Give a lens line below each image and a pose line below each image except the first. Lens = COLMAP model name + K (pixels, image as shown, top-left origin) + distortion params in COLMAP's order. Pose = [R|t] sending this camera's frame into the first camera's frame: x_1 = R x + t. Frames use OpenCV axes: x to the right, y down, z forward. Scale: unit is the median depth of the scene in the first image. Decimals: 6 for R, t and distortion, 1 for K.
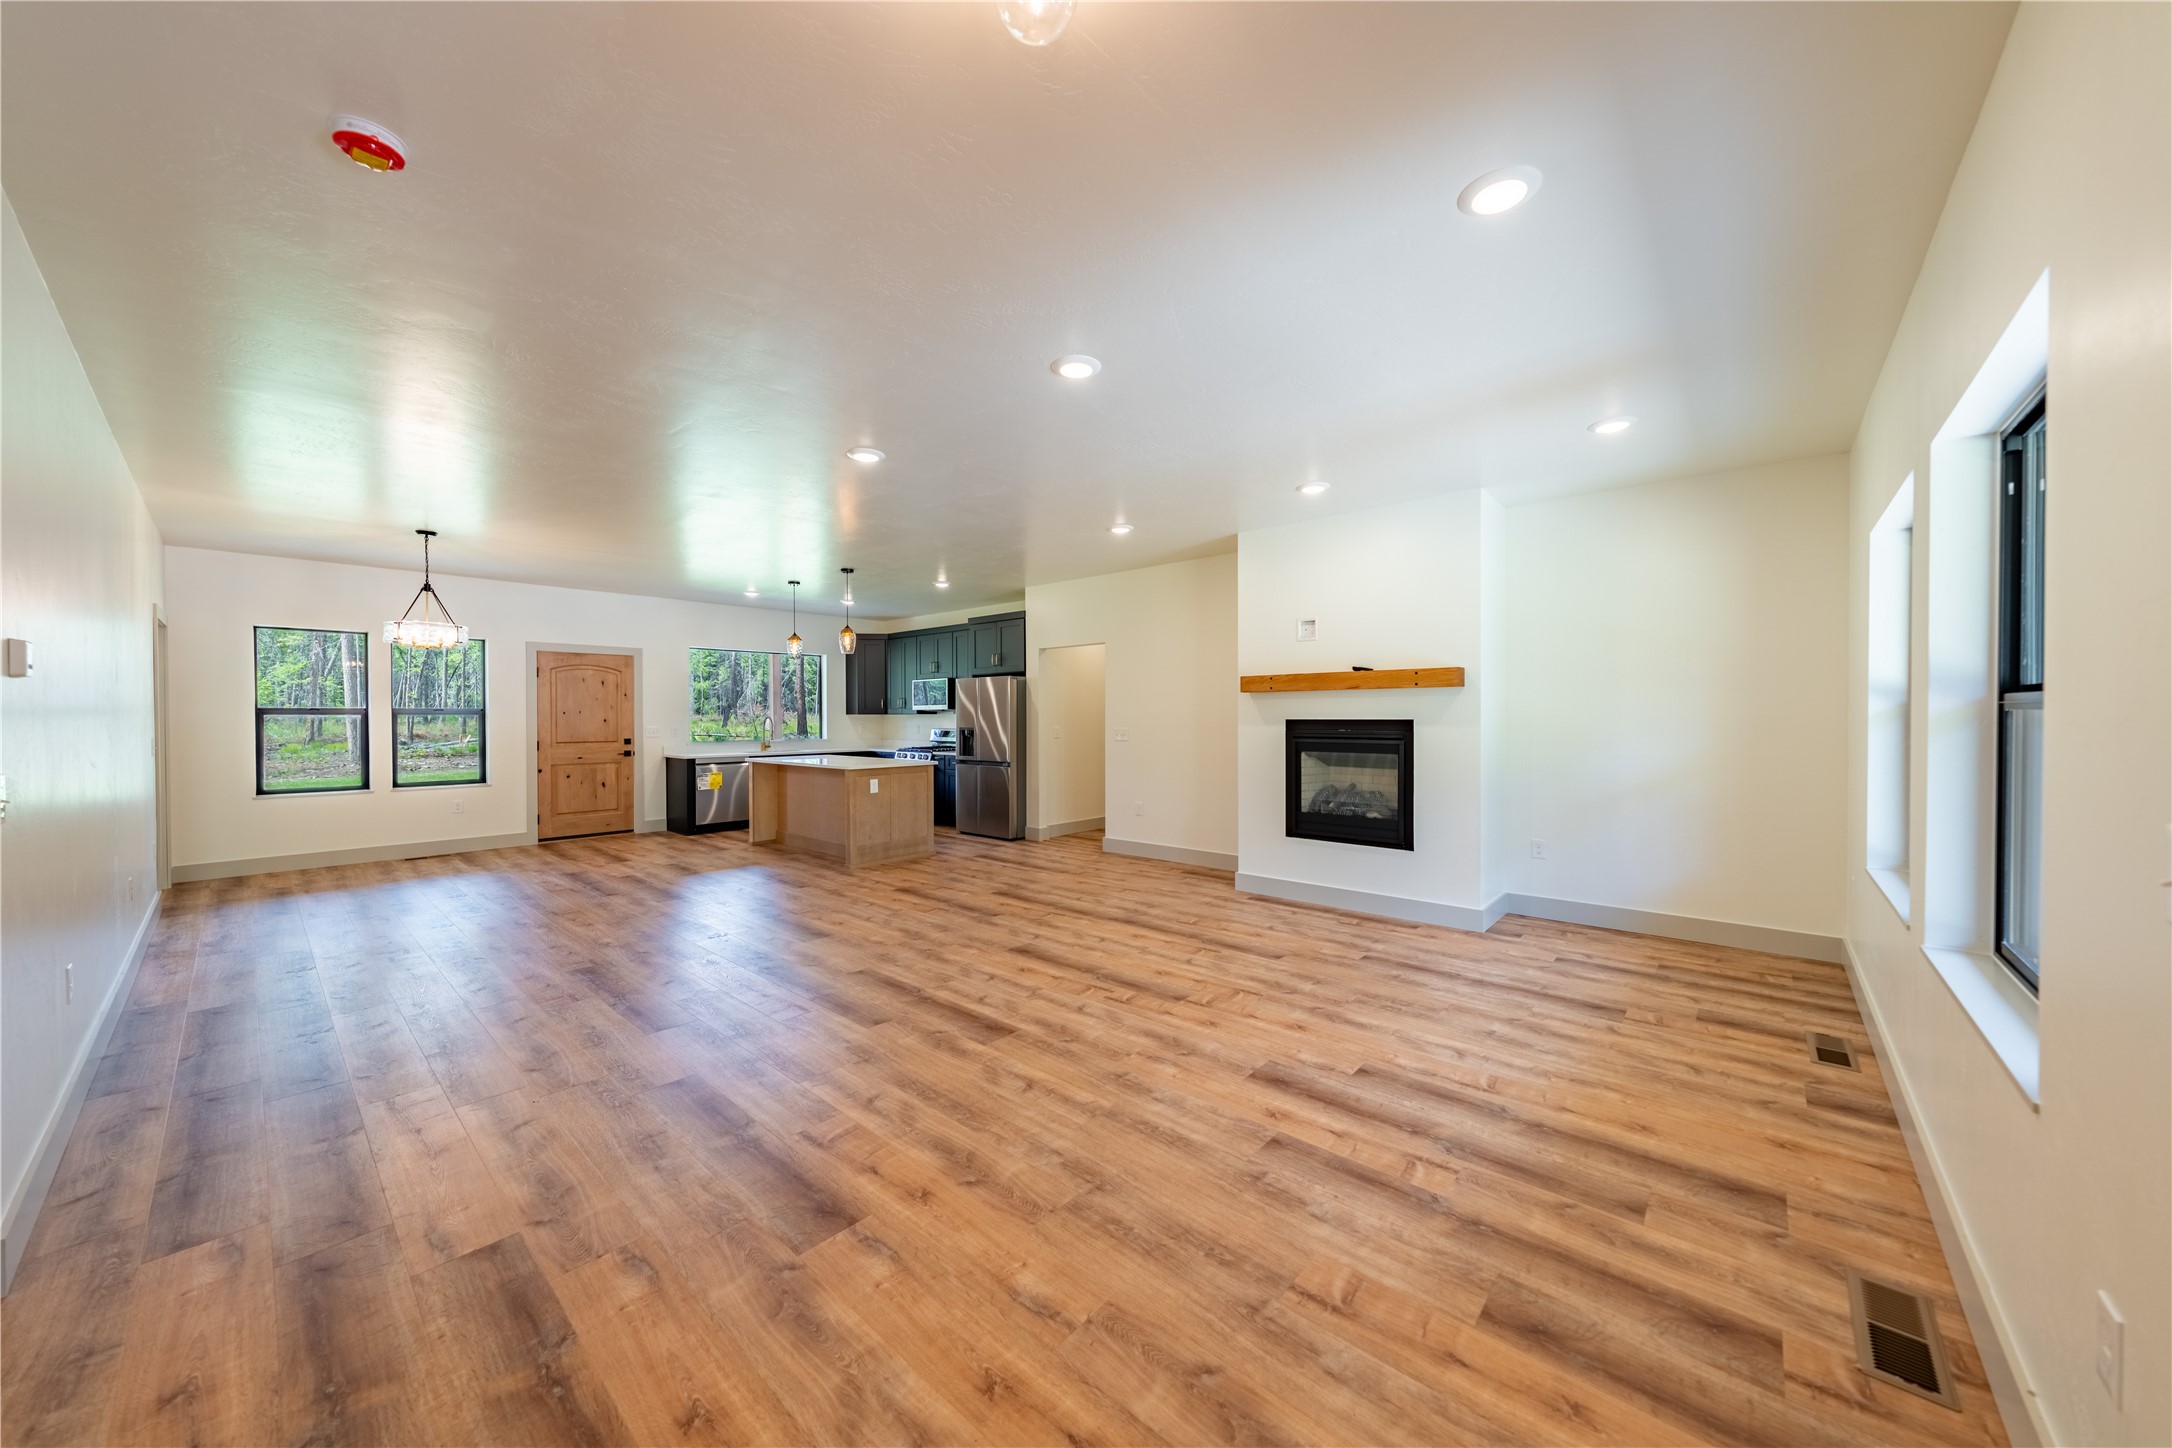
lens RADIAL K [[763.3, 0, 1090.7], [0, 763.3, 719.2], [0, 0, 1]] dist [-0.026633, 0.006479]
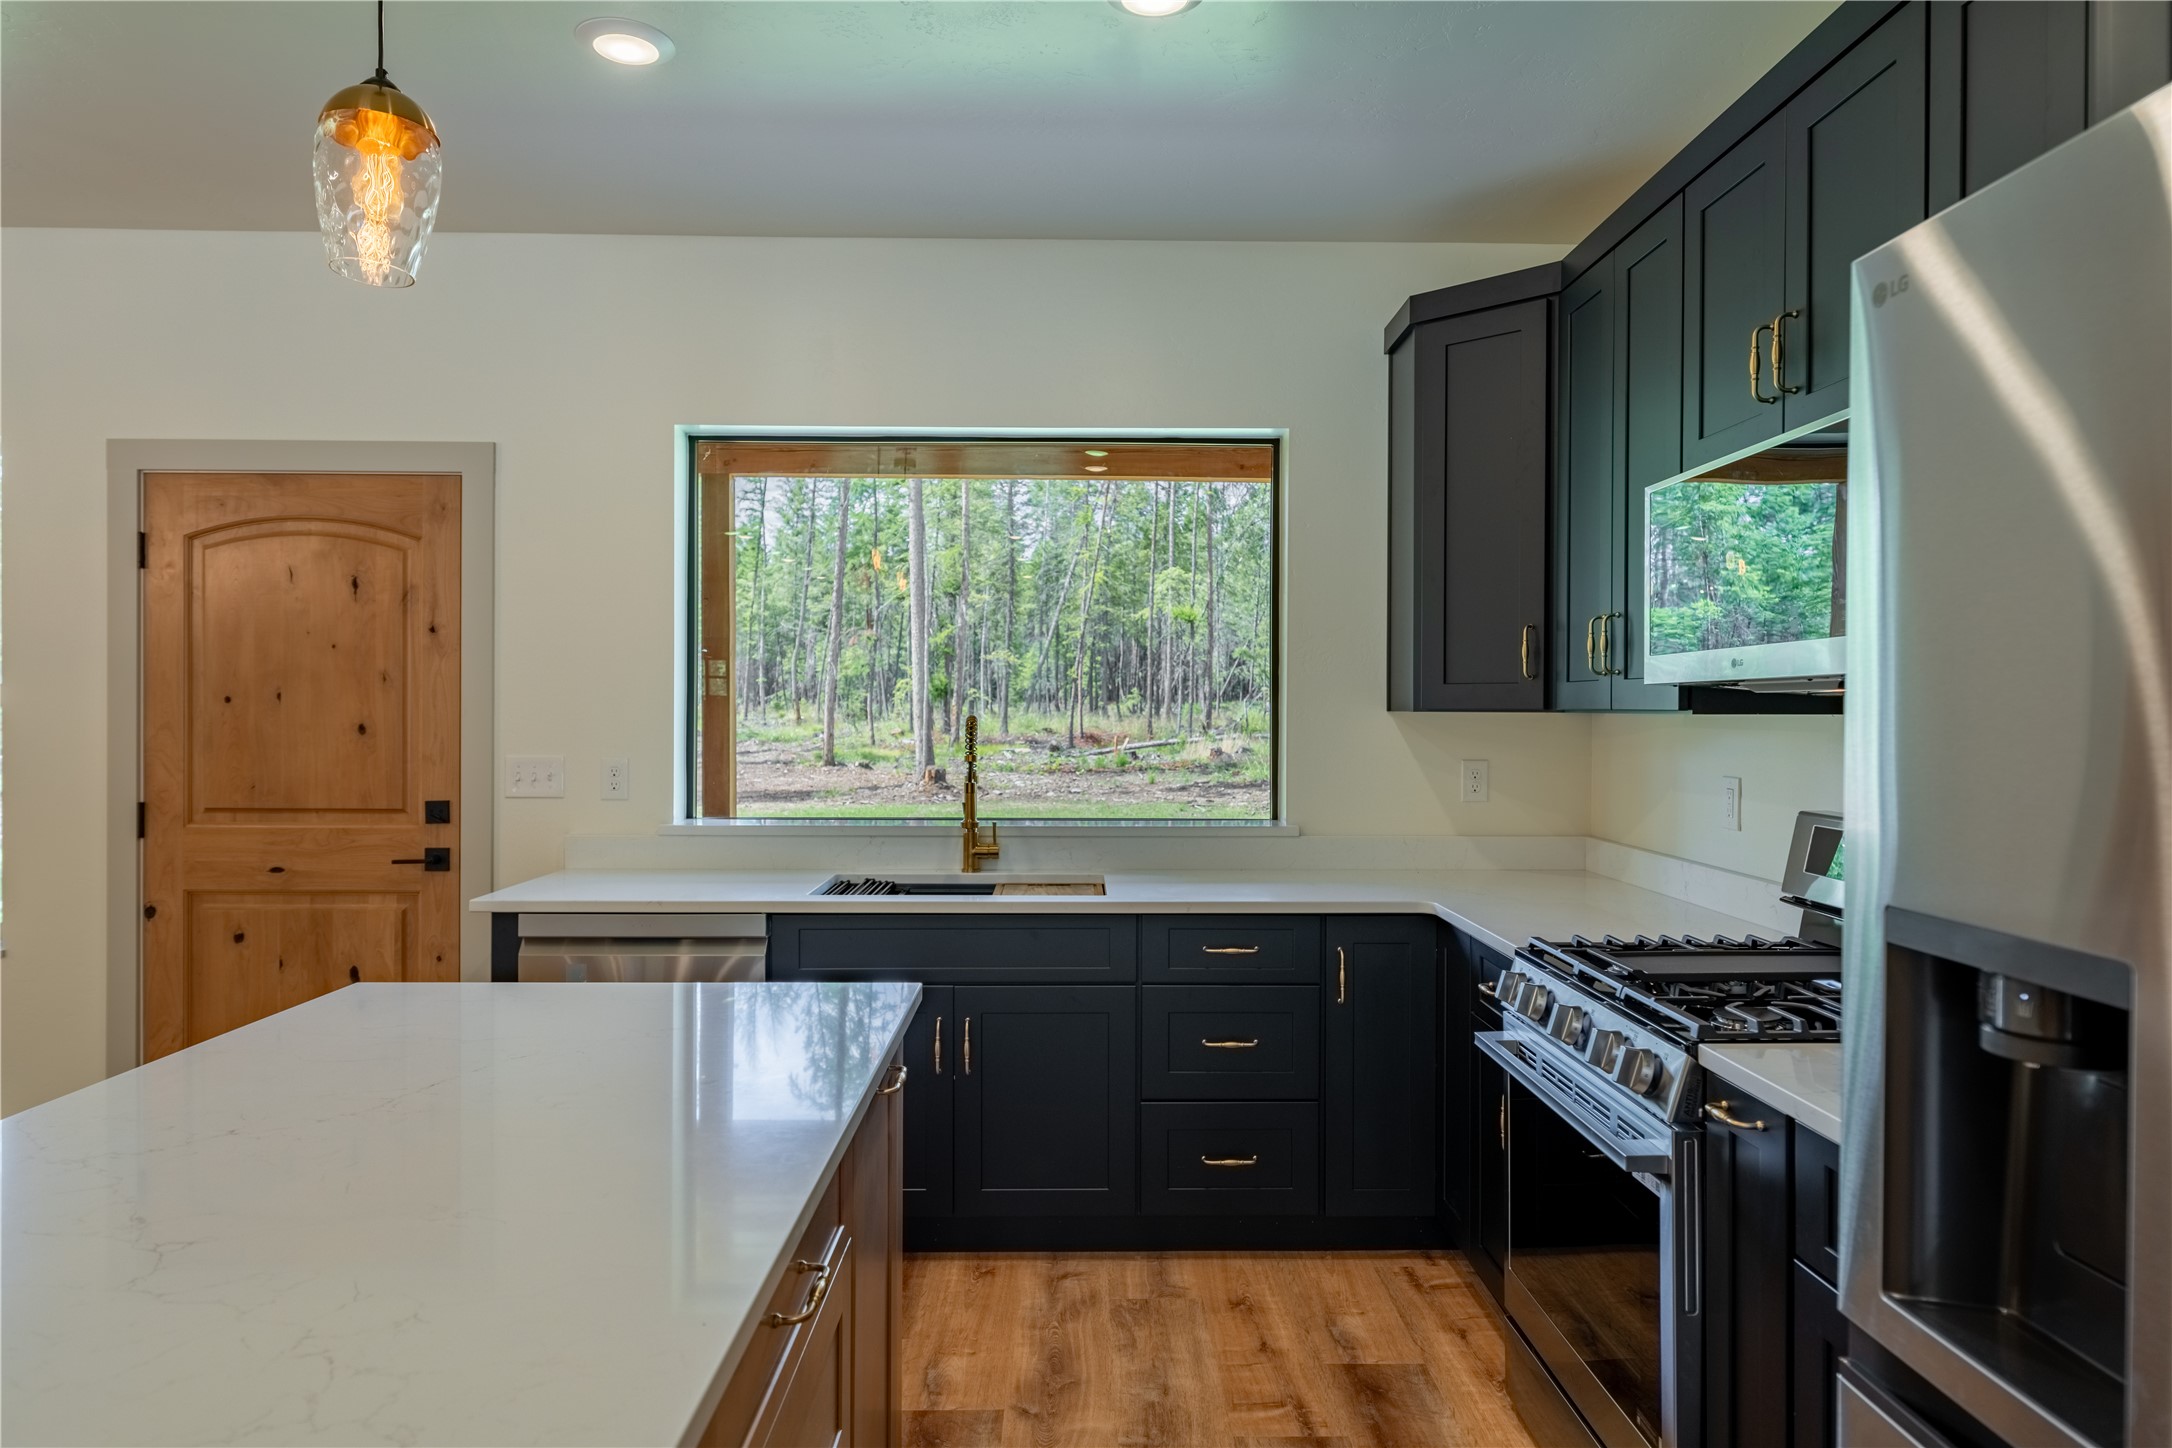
lens RADIAL K [[1347.4, 0, 1095.8], [0, 1347.4, 717.2], [0, 0, 1]] dist [0.000785, -0.000057]
pose [[0.677558, 0.010940, -0.735388, -0.132755], [-0.008748, 0.999939, 0.006816, -0.007784], [0.735417, 0.001815, 0.677612, 0.880352]]
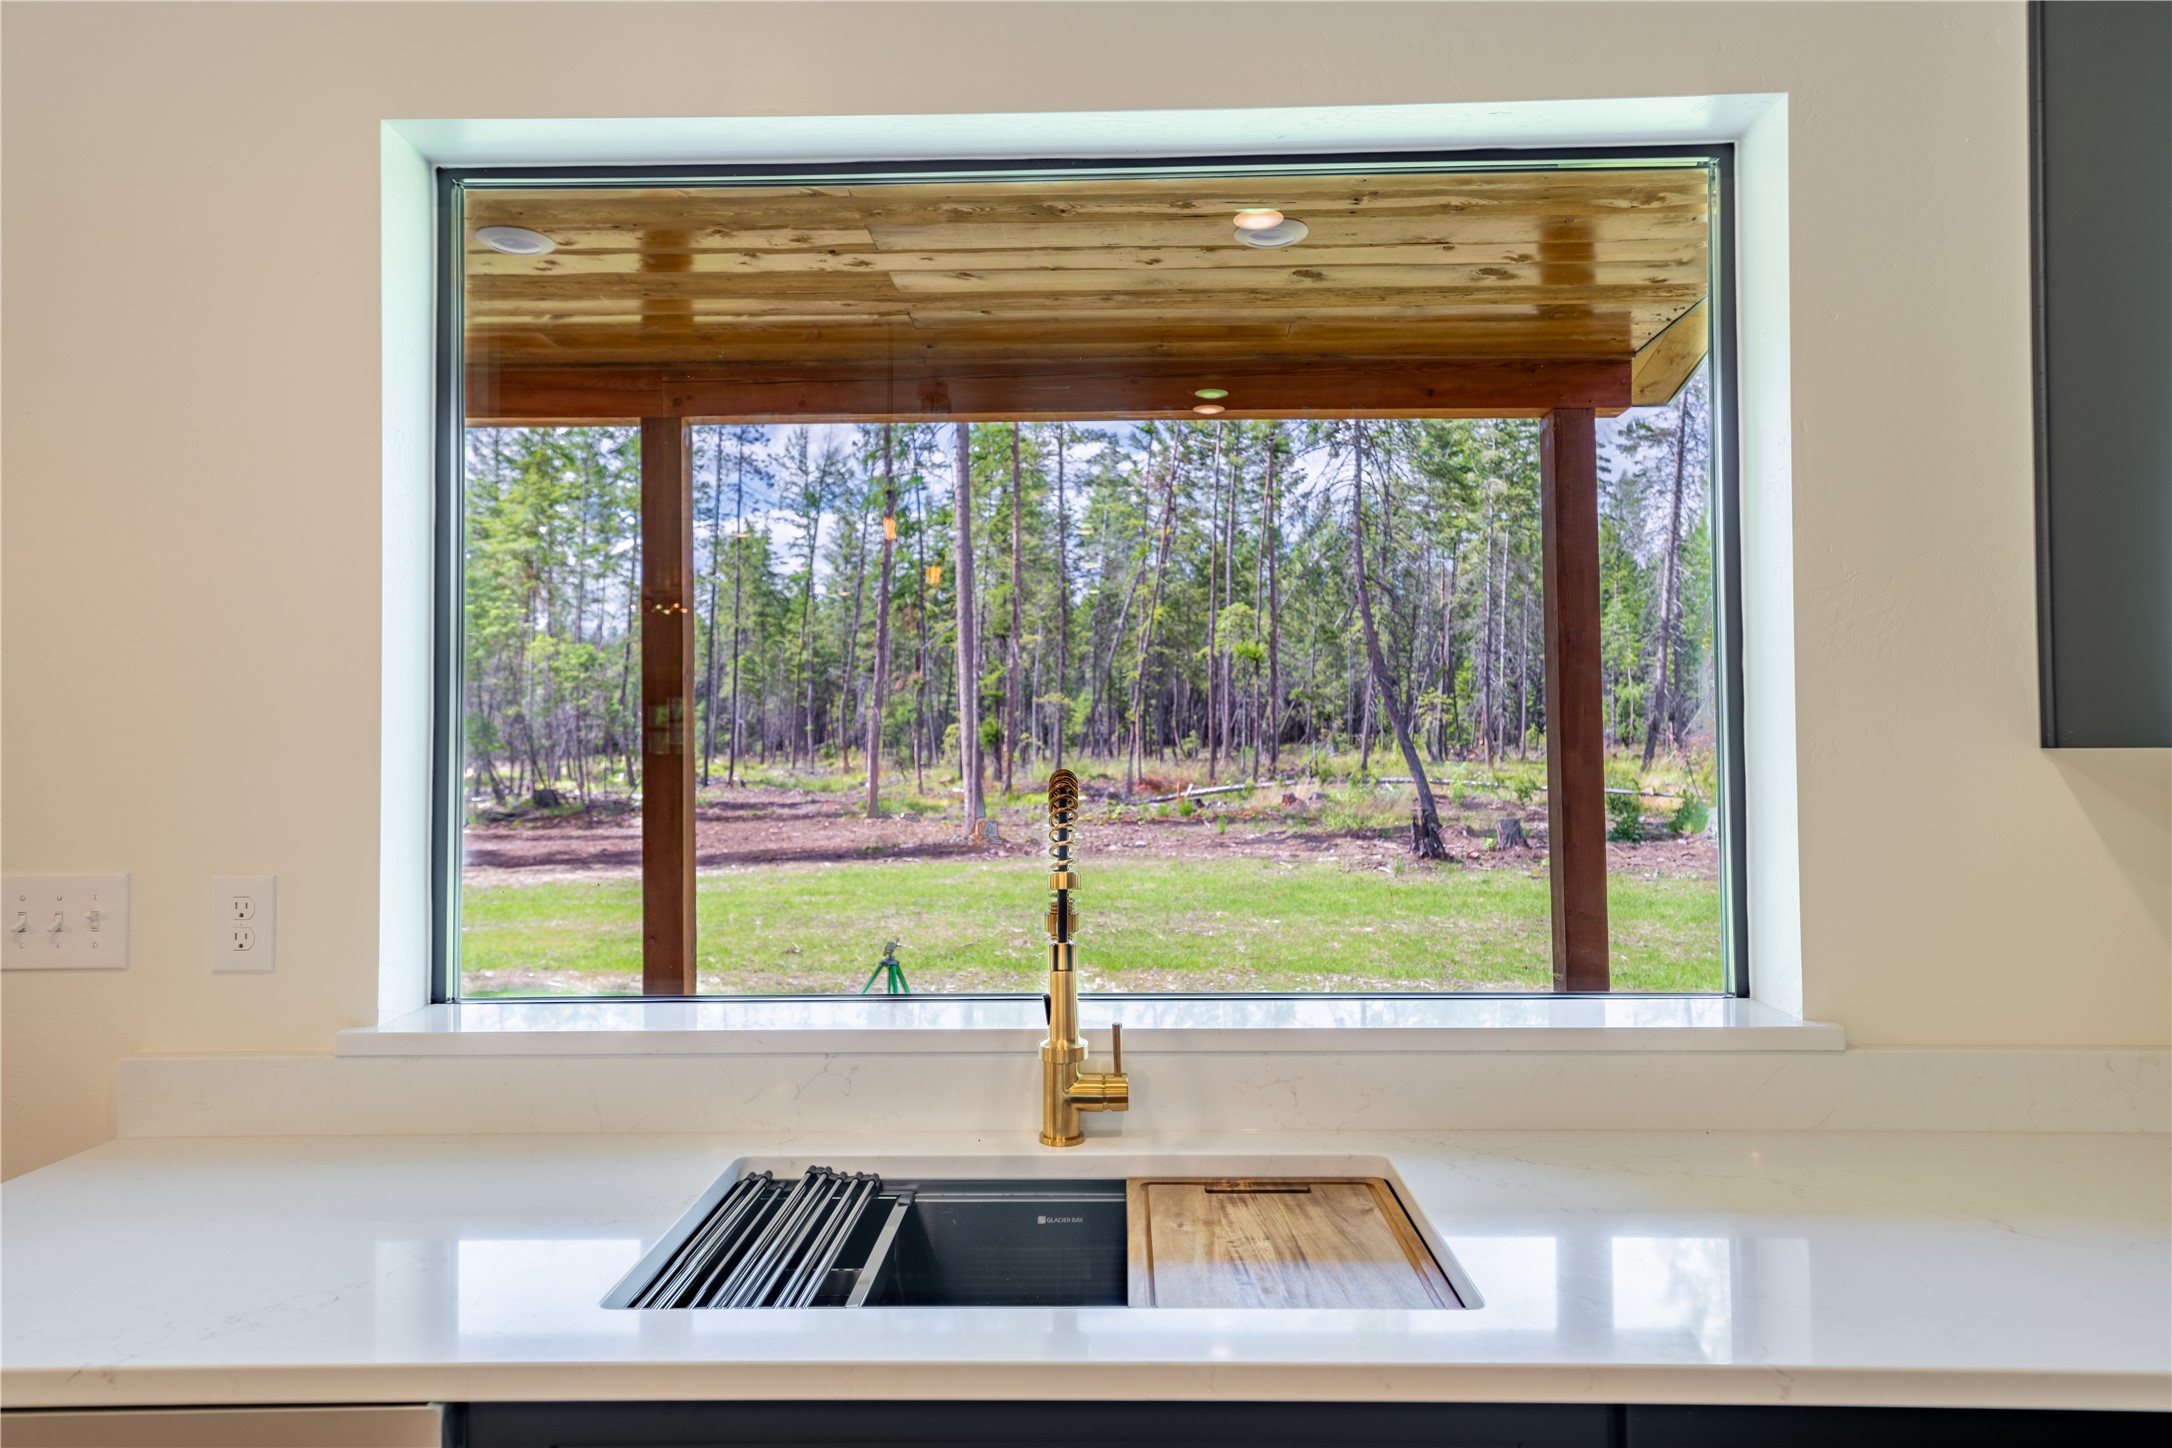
lens RADIAL K [[1347.4, 0, 1095.8], [0, 1347.4, 717.2], [0, 0, 1]] dist [0.000785, -0.000057]
pose [[0.649344, -0.021839, -0.760181, -0.349606], [0.002561, 0.999645, -0.026530, -0.007212], [0.760490, 0.015280, 0.649169, 1.039575]]
